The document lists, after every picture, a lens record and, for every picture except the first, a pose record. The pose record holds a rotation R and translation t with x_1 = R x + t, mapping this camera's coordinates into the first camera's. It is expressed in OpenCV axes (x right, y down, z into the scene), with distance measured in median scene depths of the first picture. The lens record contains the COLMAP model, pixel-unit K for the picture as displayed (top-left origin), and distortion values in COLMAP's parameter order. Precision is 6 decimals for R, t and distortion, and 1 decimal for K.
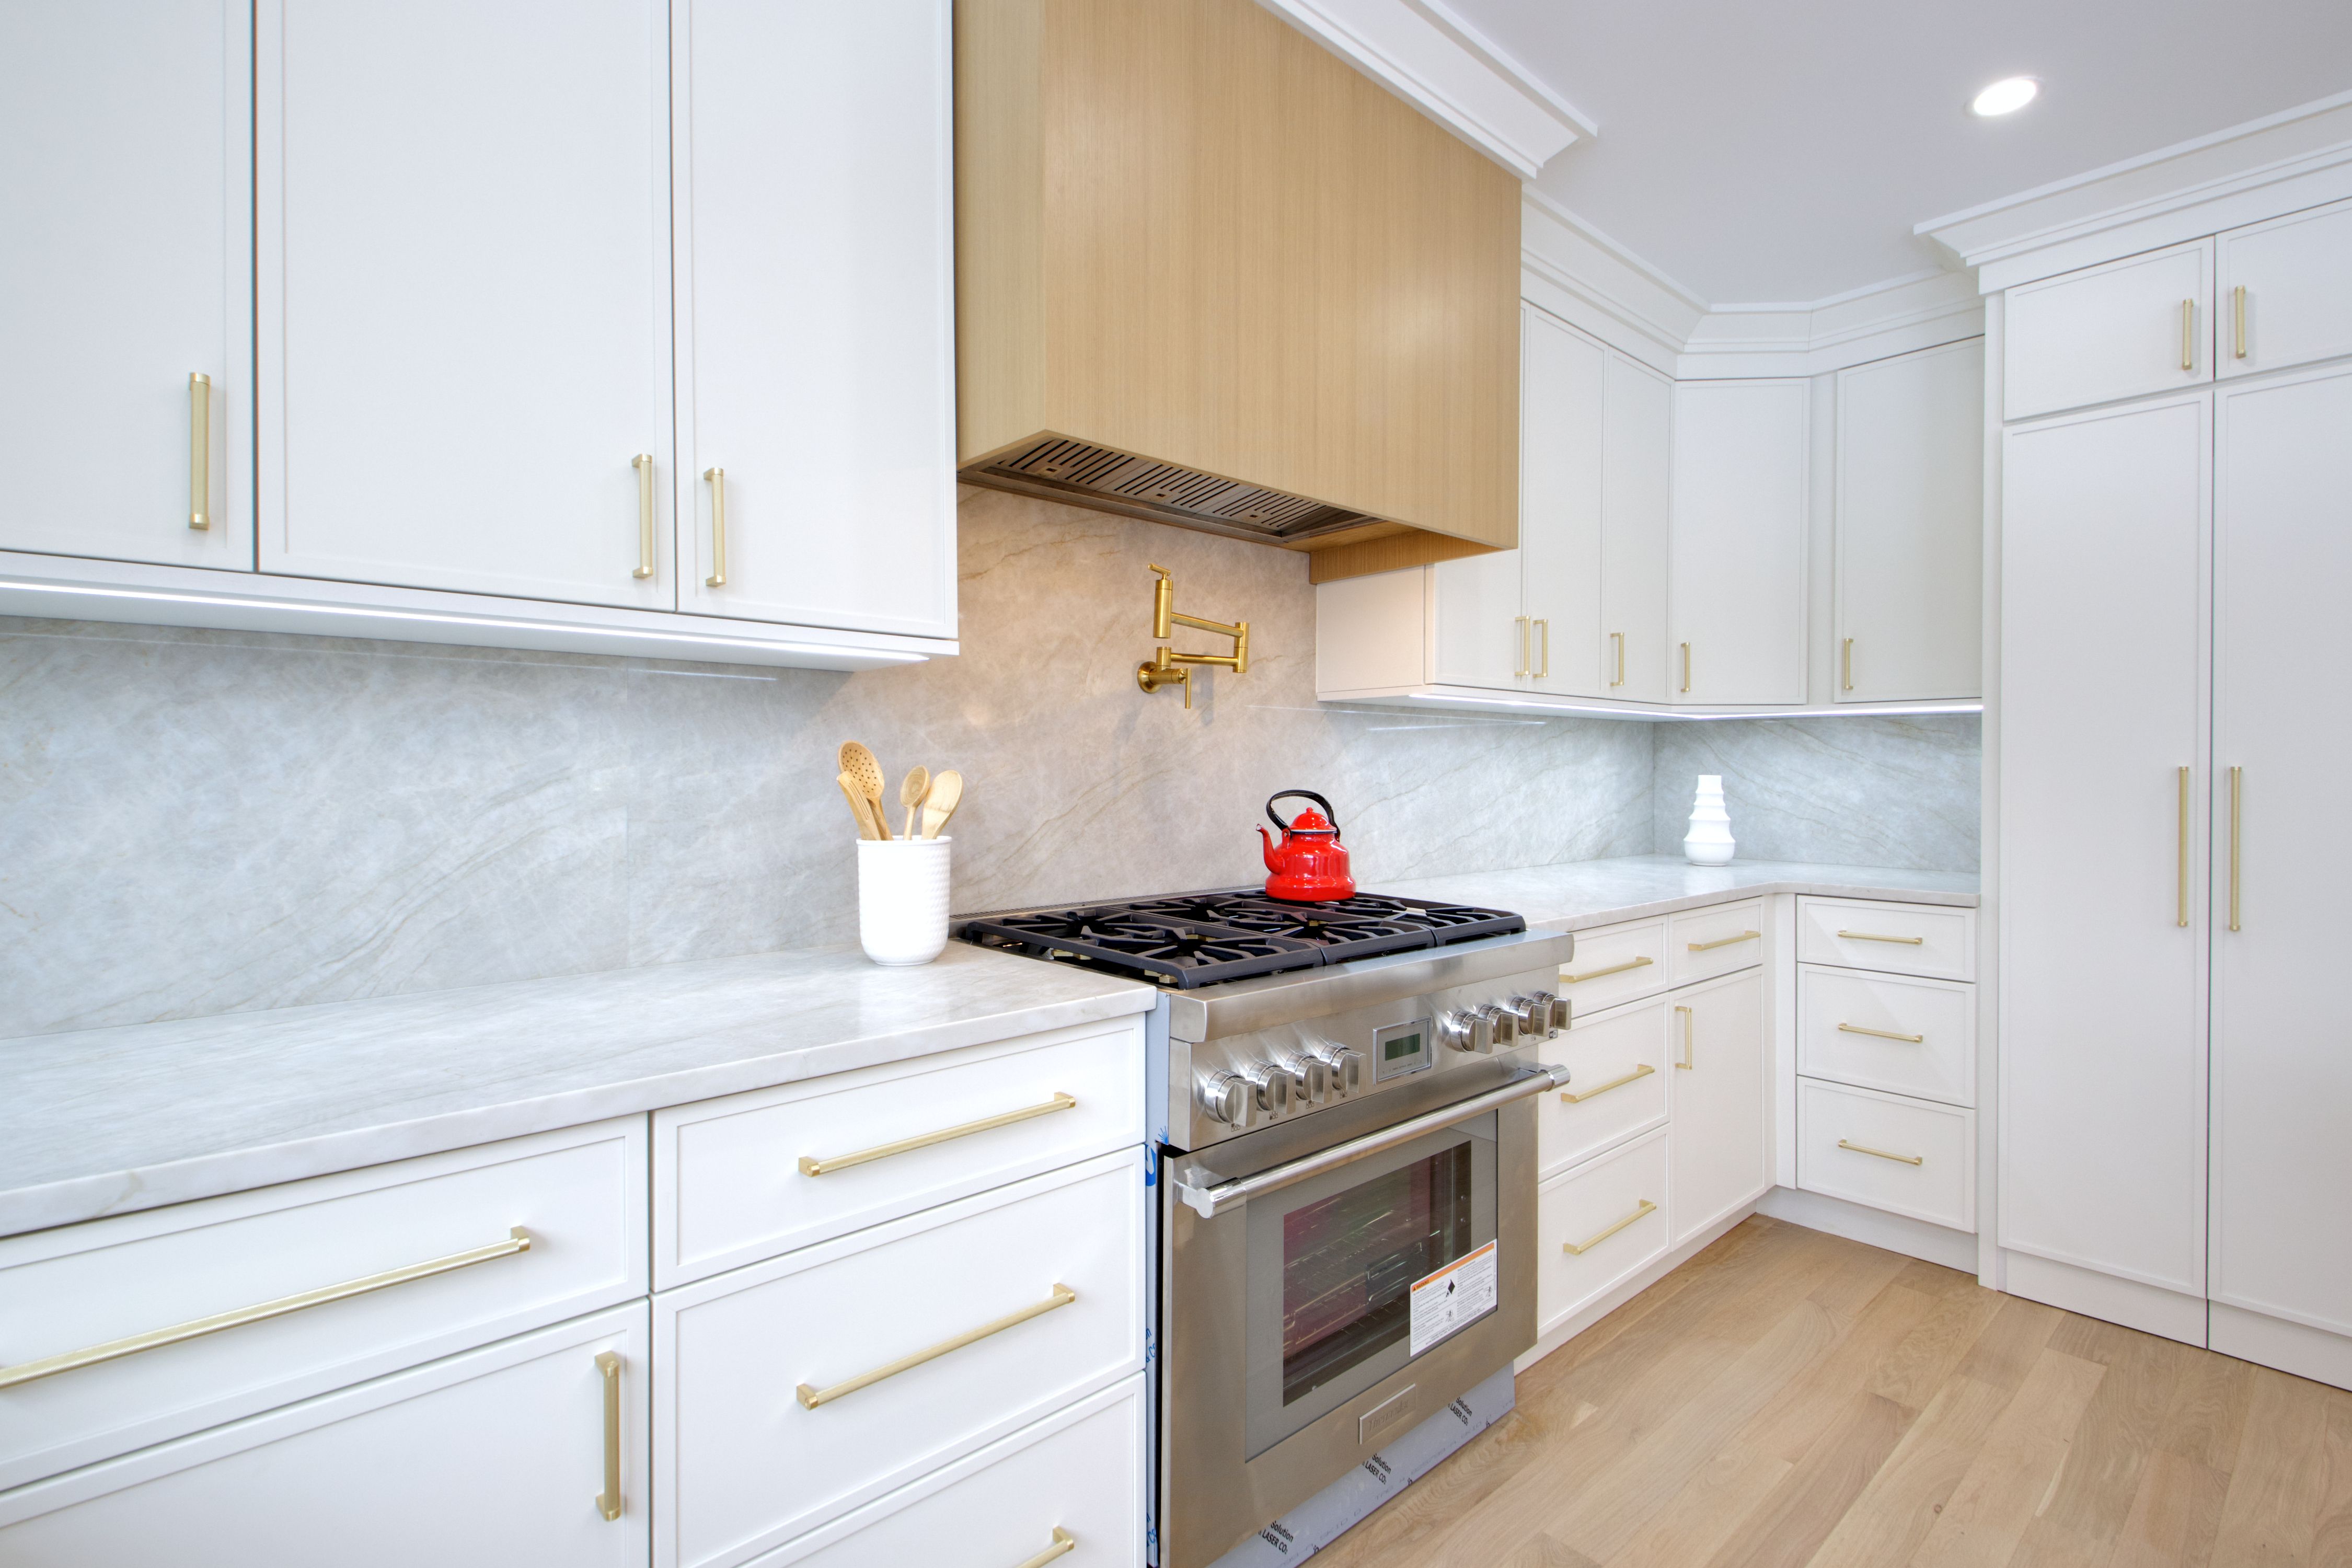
lens RADIAL K [[1104.5, 0, 1192.2], [0, 1104.5, 784.2], [0, 0, 1]] dist [0.024066, -0.021050]
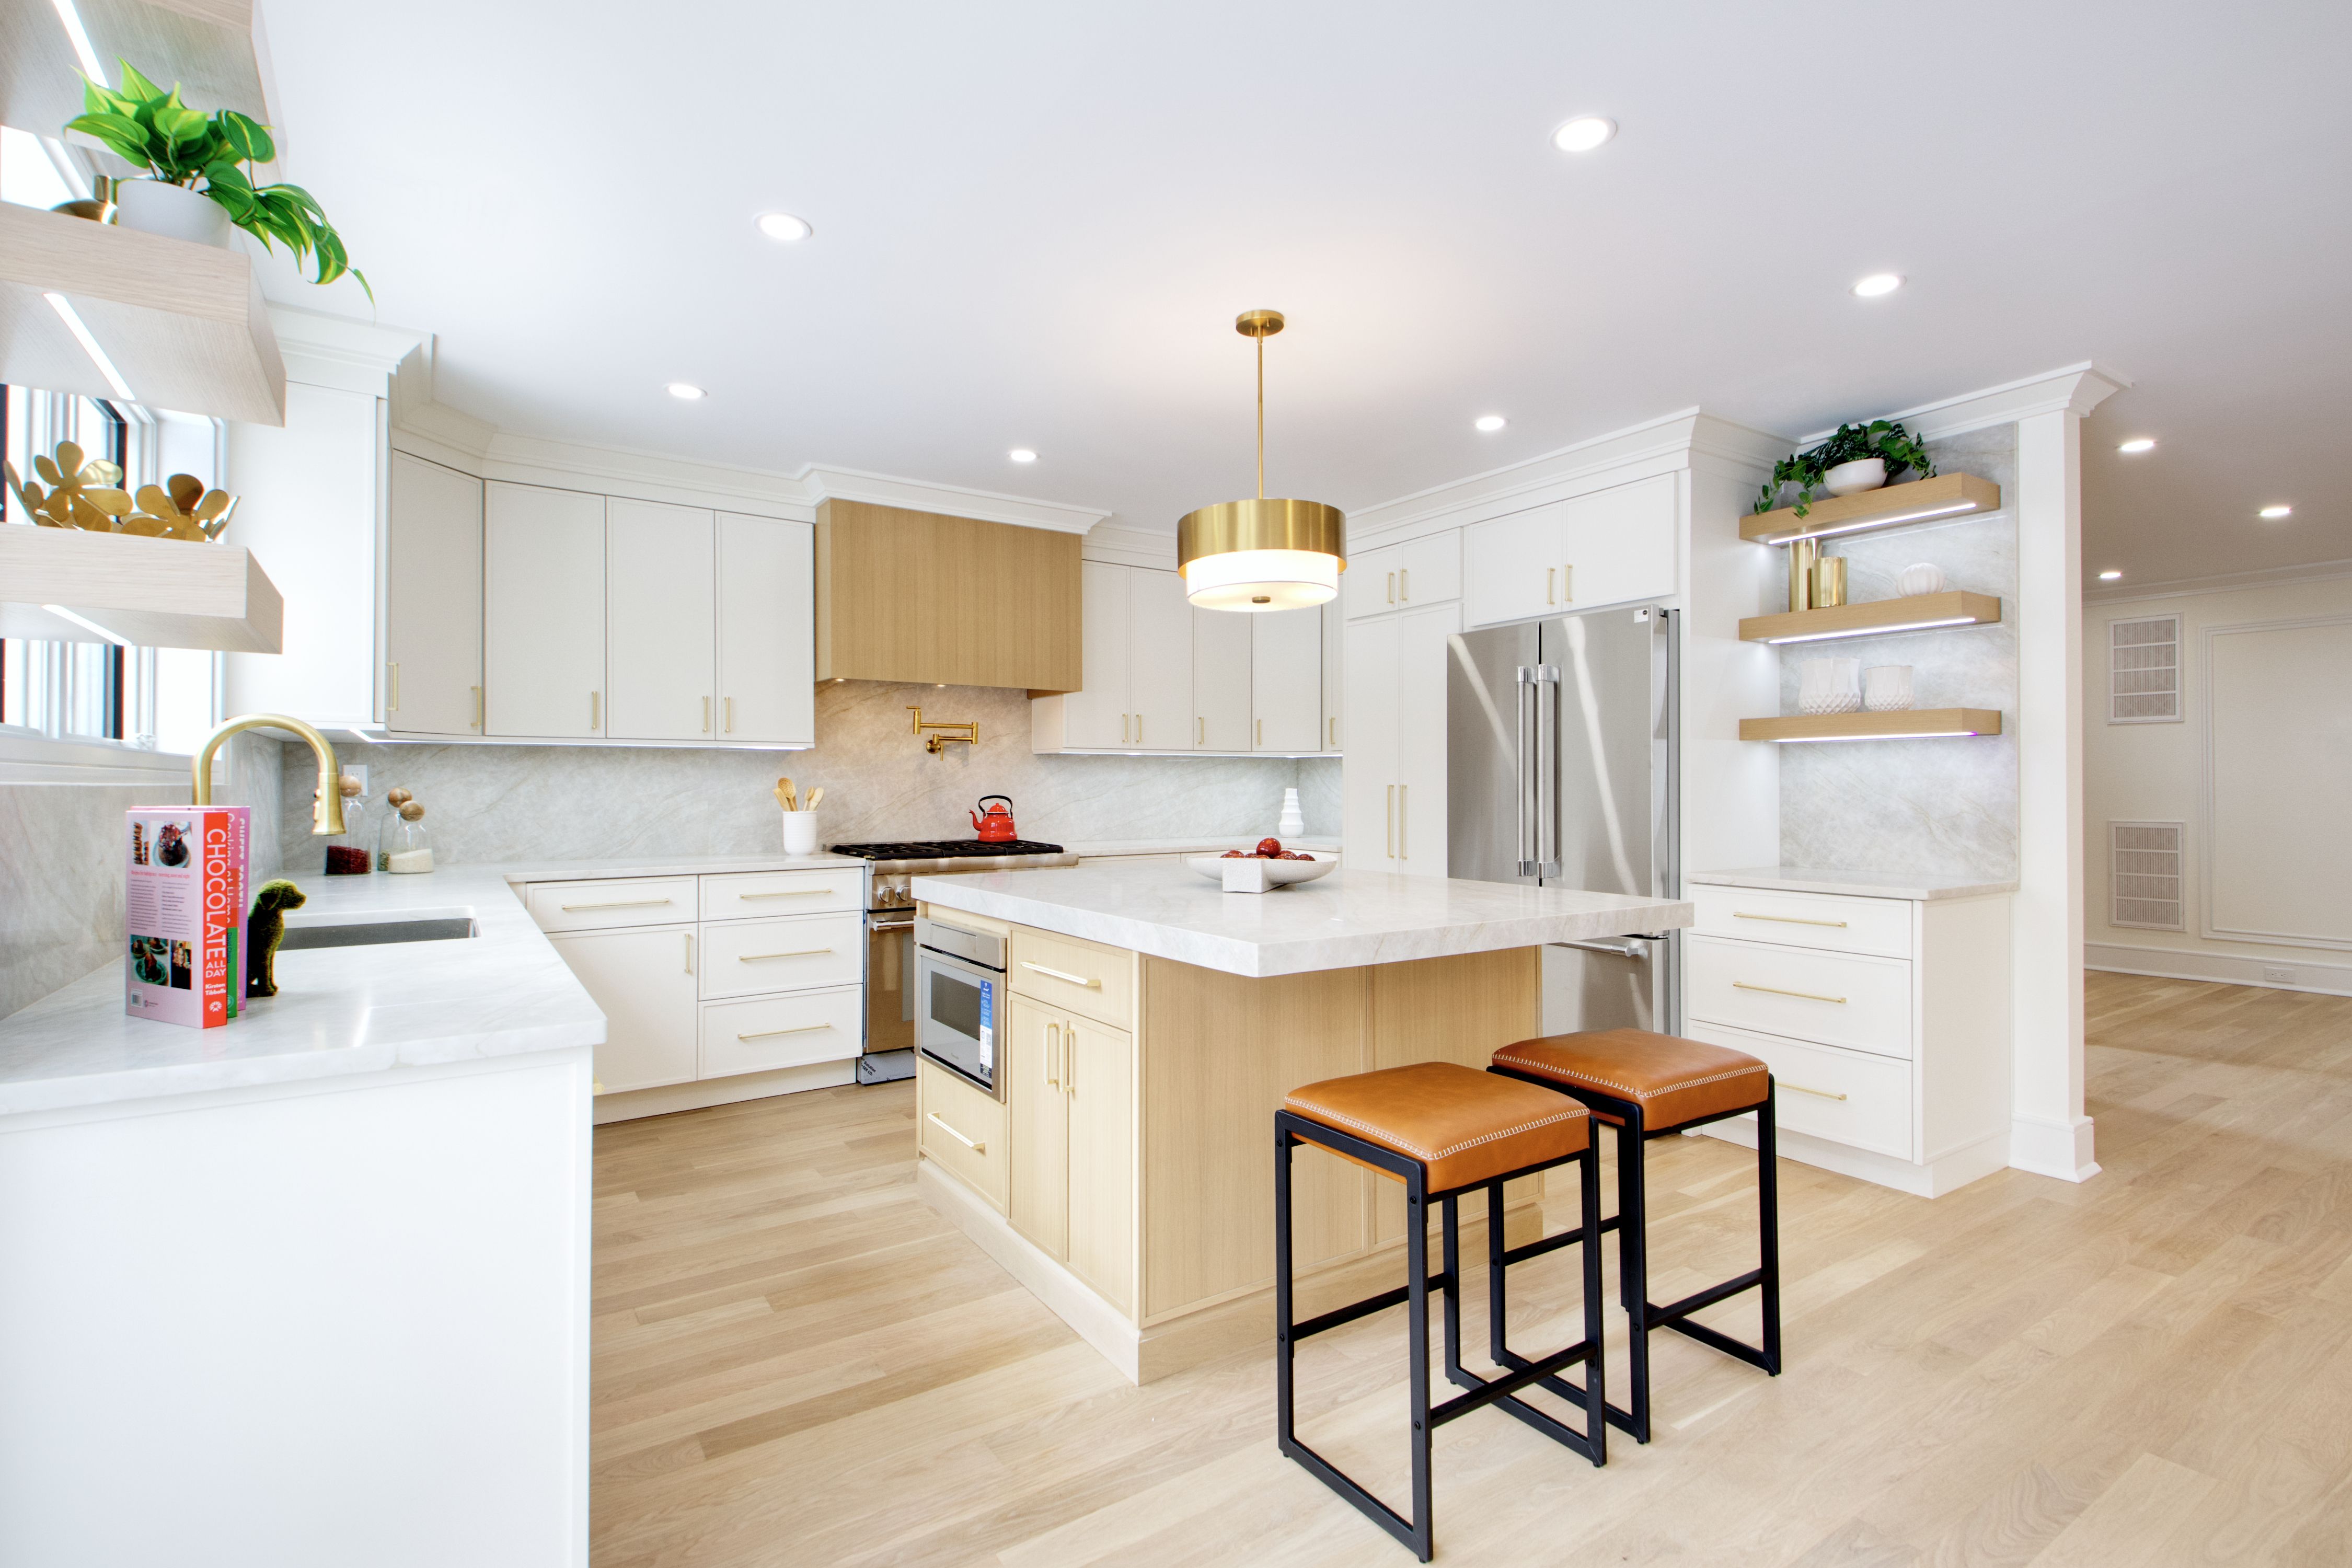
lens RADIAL K [[1104.5, 0, 1188.4], [0, 1104.5, 784.6], [0, 0, 1]] dist [0.024066, -0.021050]
pose [[0.989718, 0.000348, -0.143033, 1.005978], [-0.001665, 0.999957, -0.009084, 0.003356], [0.143024, 0.009229, 0.989676, -1.483740]]
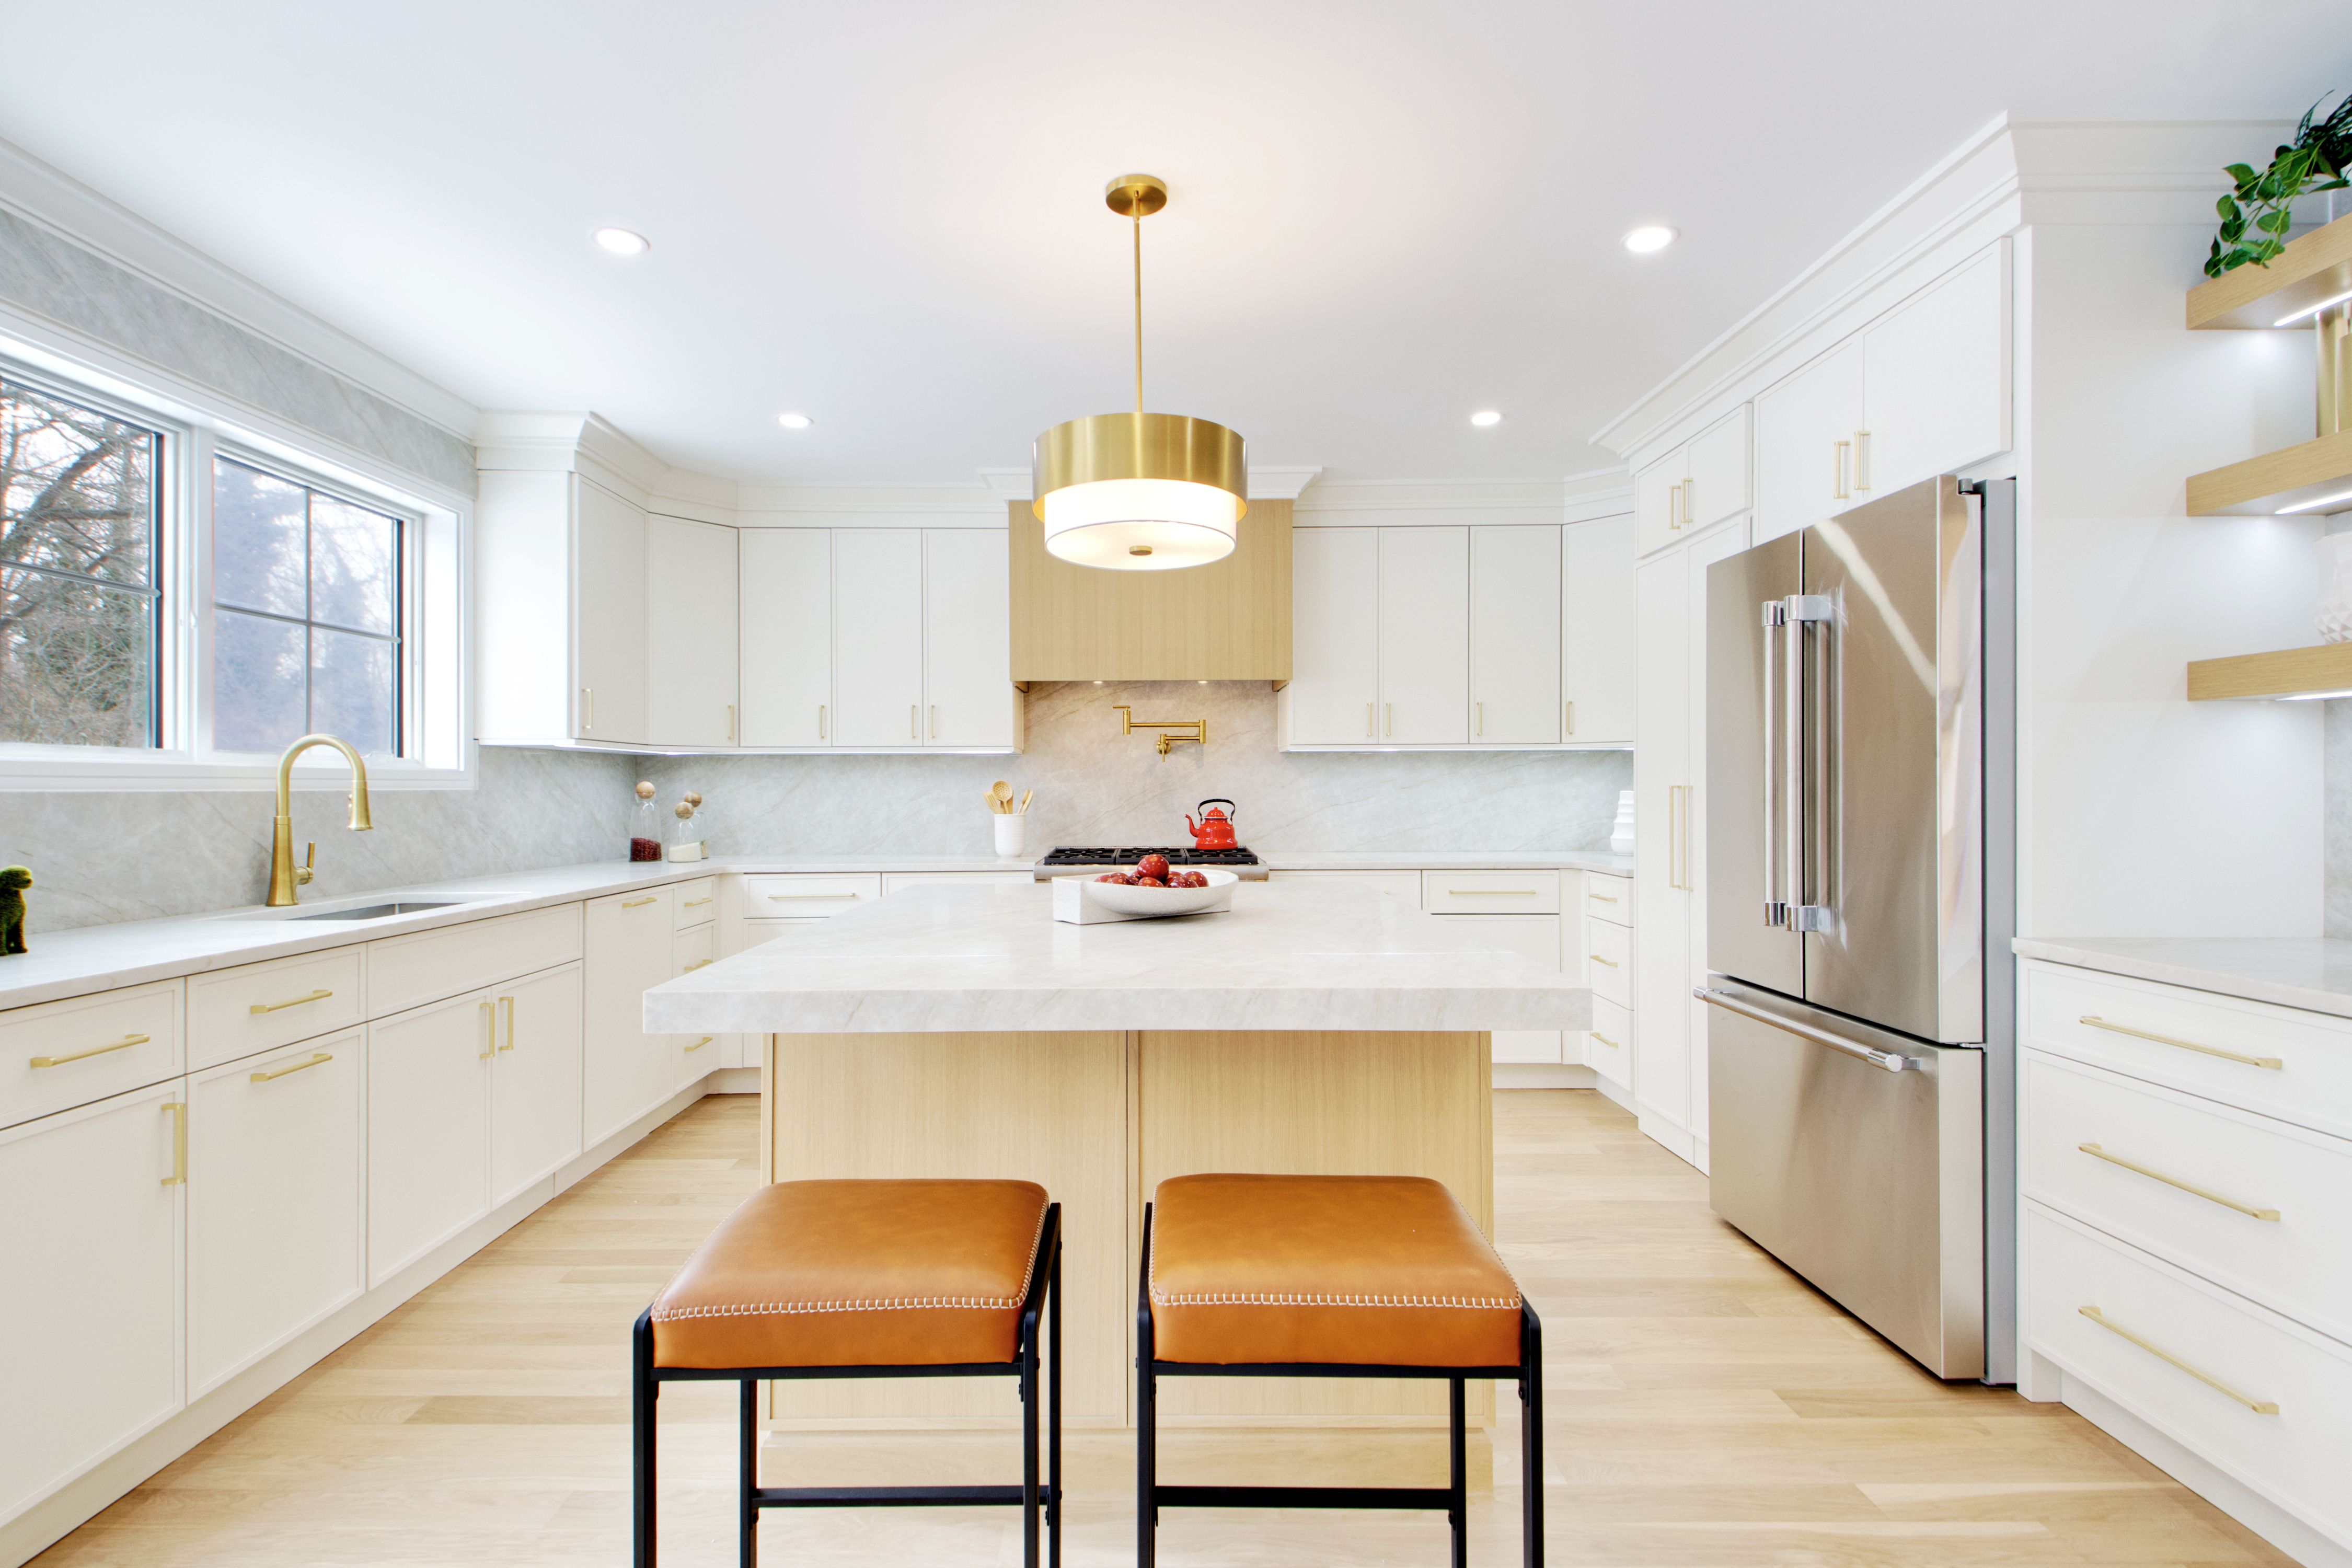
lens RADIAL K [[1104.5, 0, 1166.3], [0, 1104.5, 800.1], [0, 0, 1]] dist [0.024066, -0.021050]
pose [[0.742048, 0.004348, -0.670332, 1.765628], [-0.002315, 0.999990, 0.003924, -0.000239], [0.670342, -0.001360, 0.742051, -0.773575]]
